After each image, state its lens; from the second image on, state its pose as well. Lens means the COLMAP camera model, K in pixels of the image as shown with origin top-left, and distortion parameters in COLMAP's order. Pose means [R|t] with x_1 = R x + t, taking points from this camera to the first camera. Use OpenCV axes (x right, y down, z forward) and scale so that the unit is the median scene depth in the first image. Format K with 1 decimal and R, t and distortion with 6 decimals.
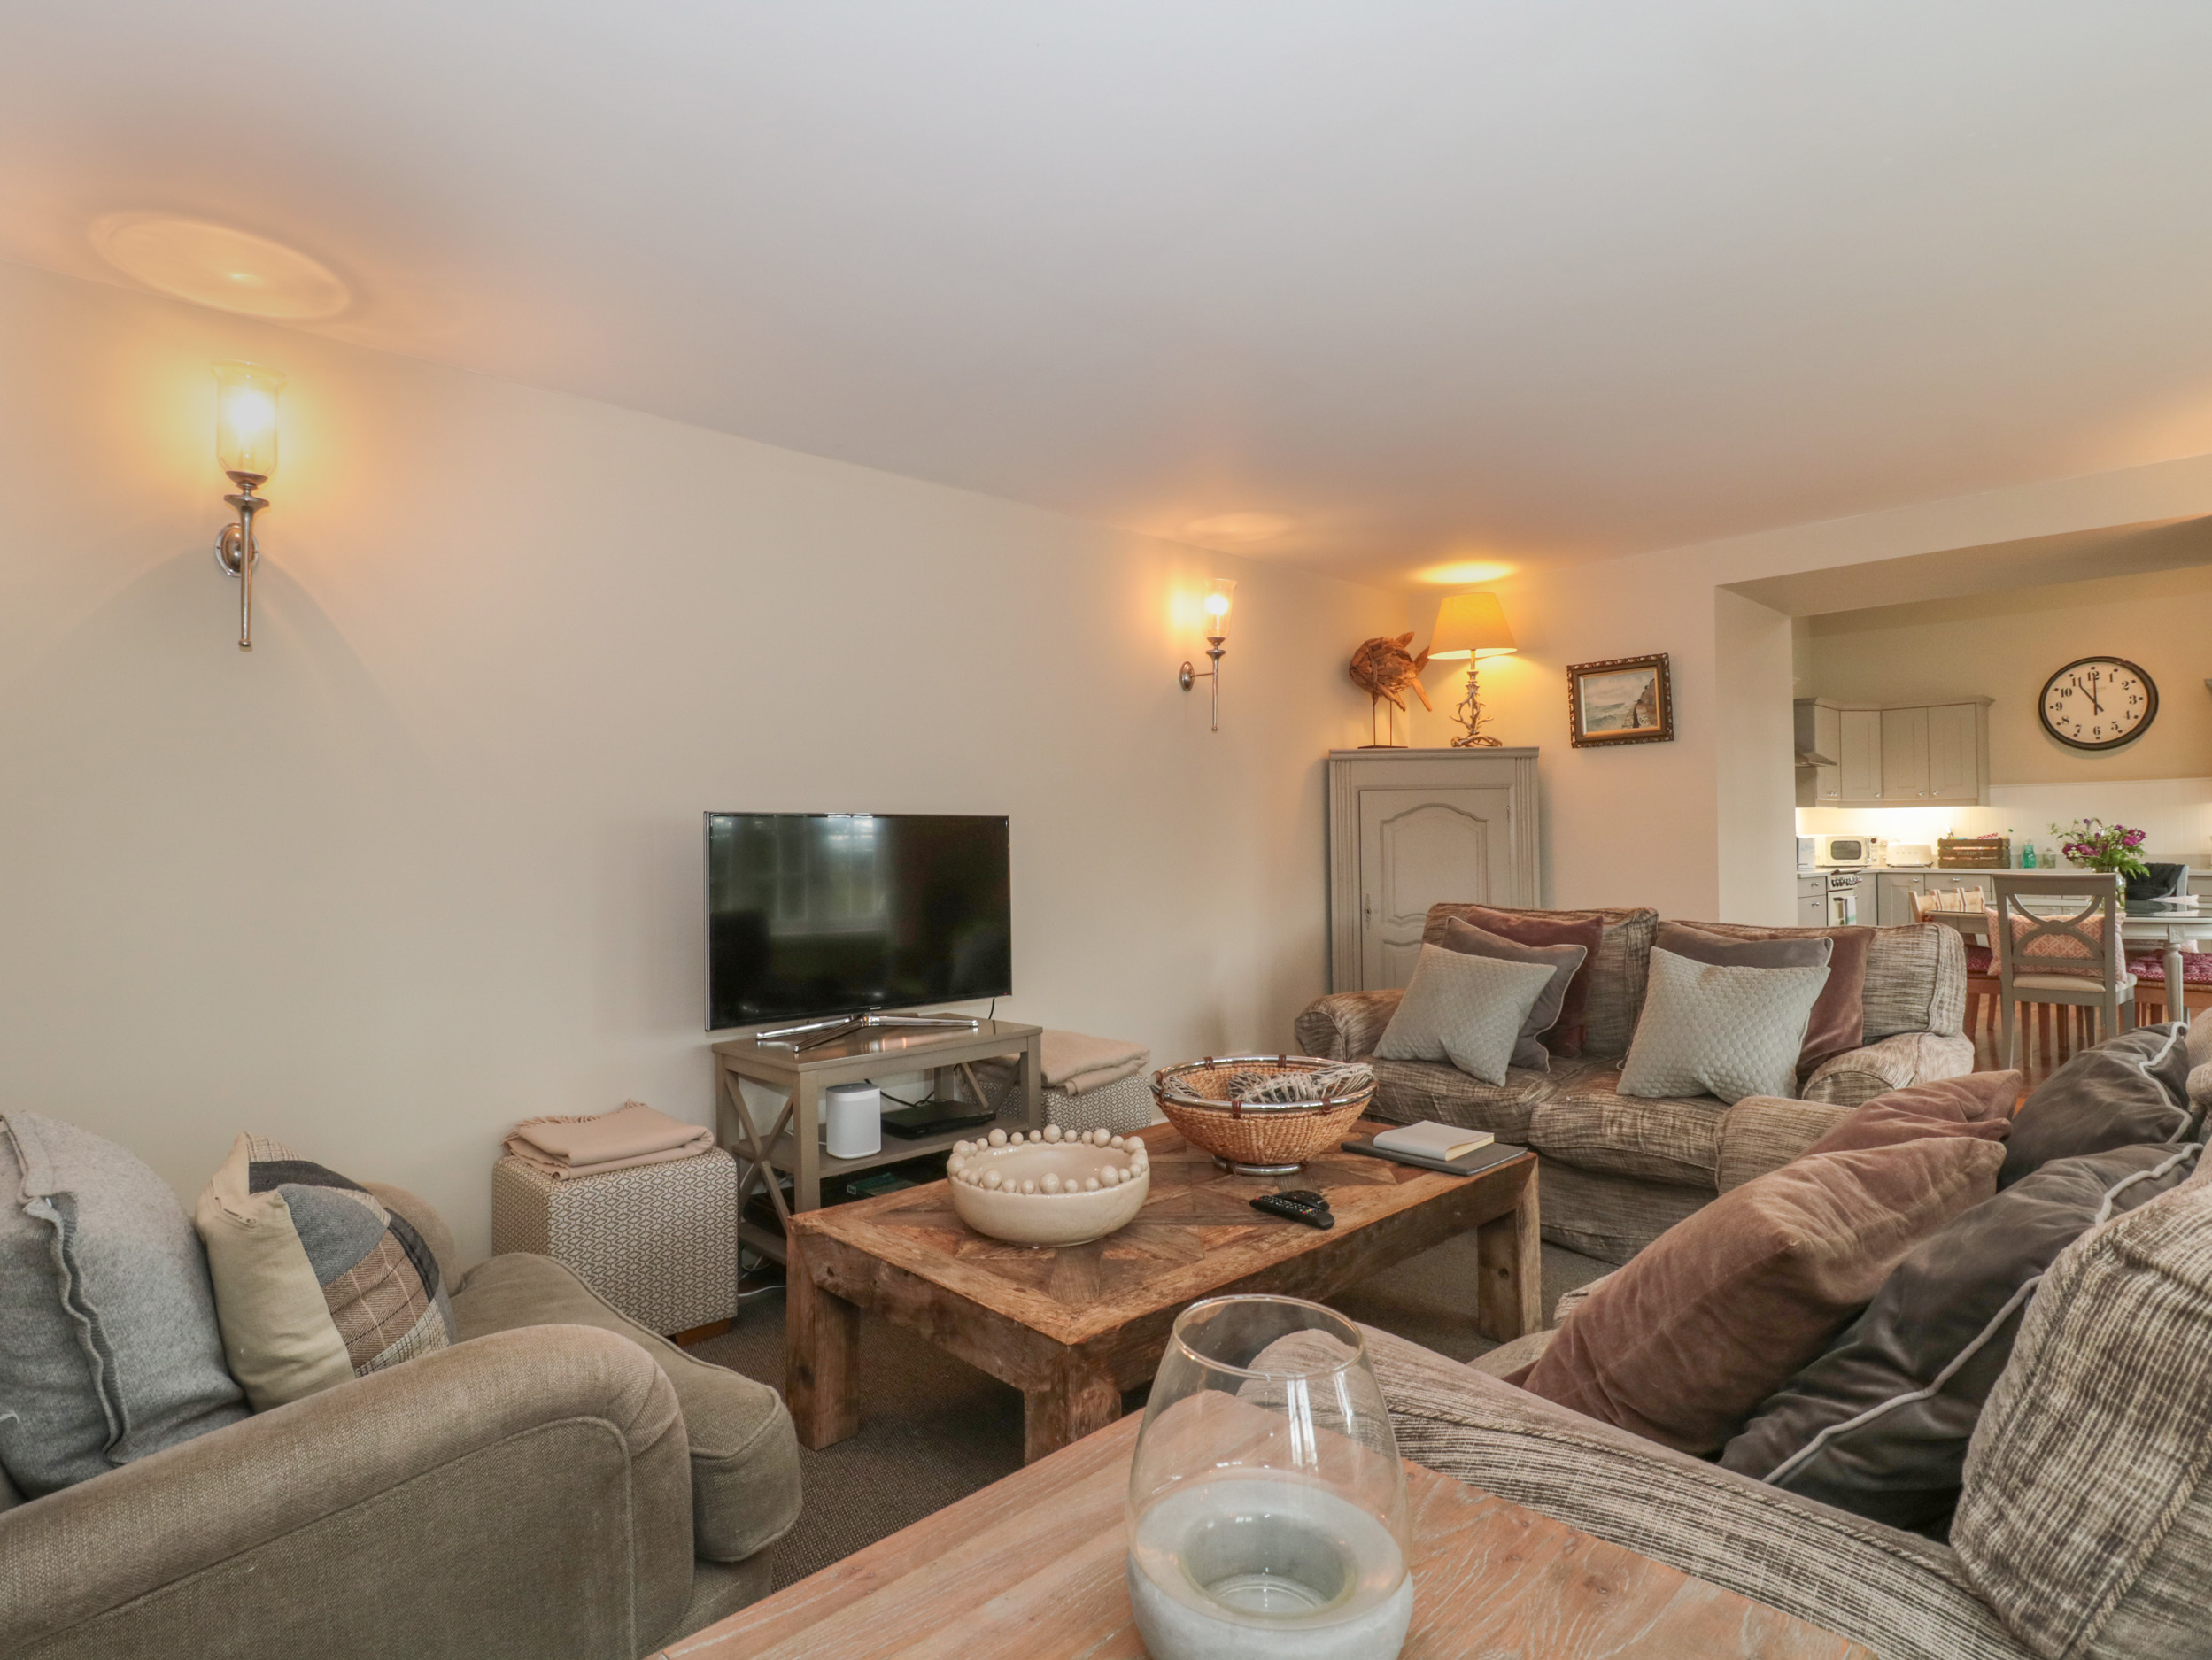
lens RADIAL K [[1148.2, 0, 1104.3], [0, 1148.2, 821.6], [0, 0, 1]] dist [-0.001158, -0.013763]
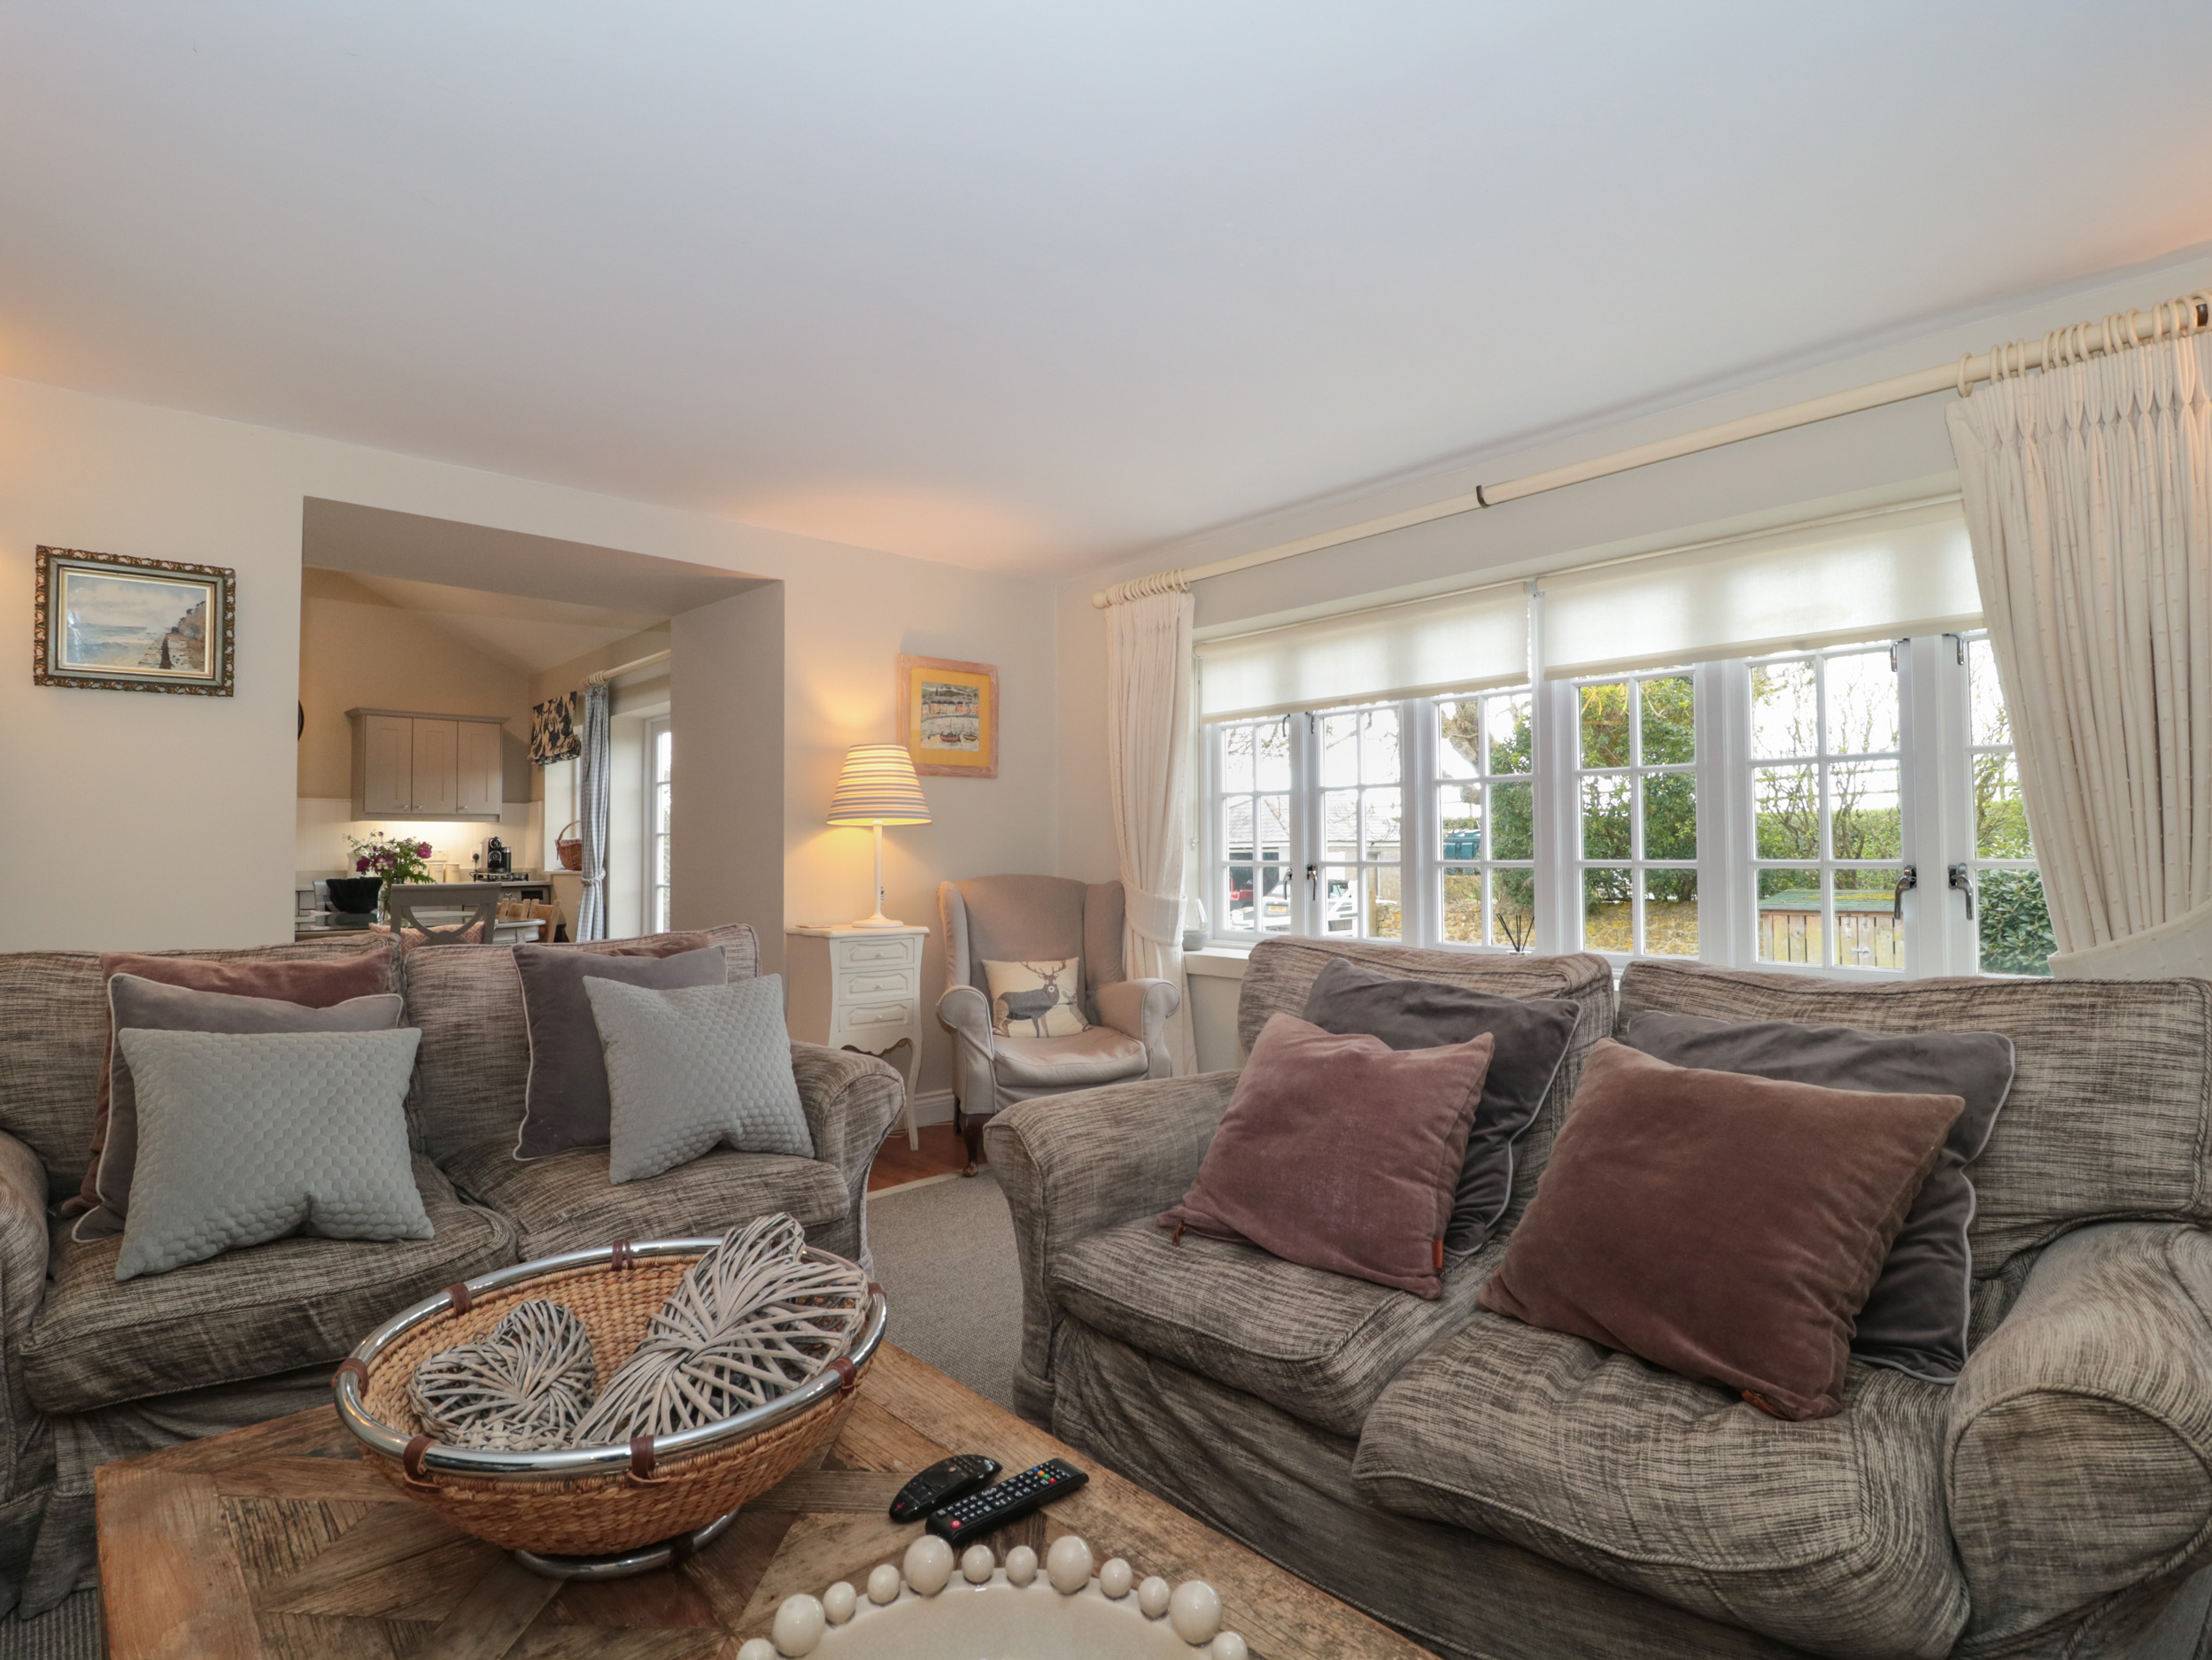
lens RADIAL K [[1148.2, 0, 1104.3], [0, 1148.2, 821.6], [0, 0, 1]] dist [-0.001158, -0.013763]
pose [[0.009676, 0.036819, 0.999275, -0.159064], [-0.012764, 0.999245, -0.036694, 0.019999], [-0.999872, -0.012400, 0.010138, 0.405433]]
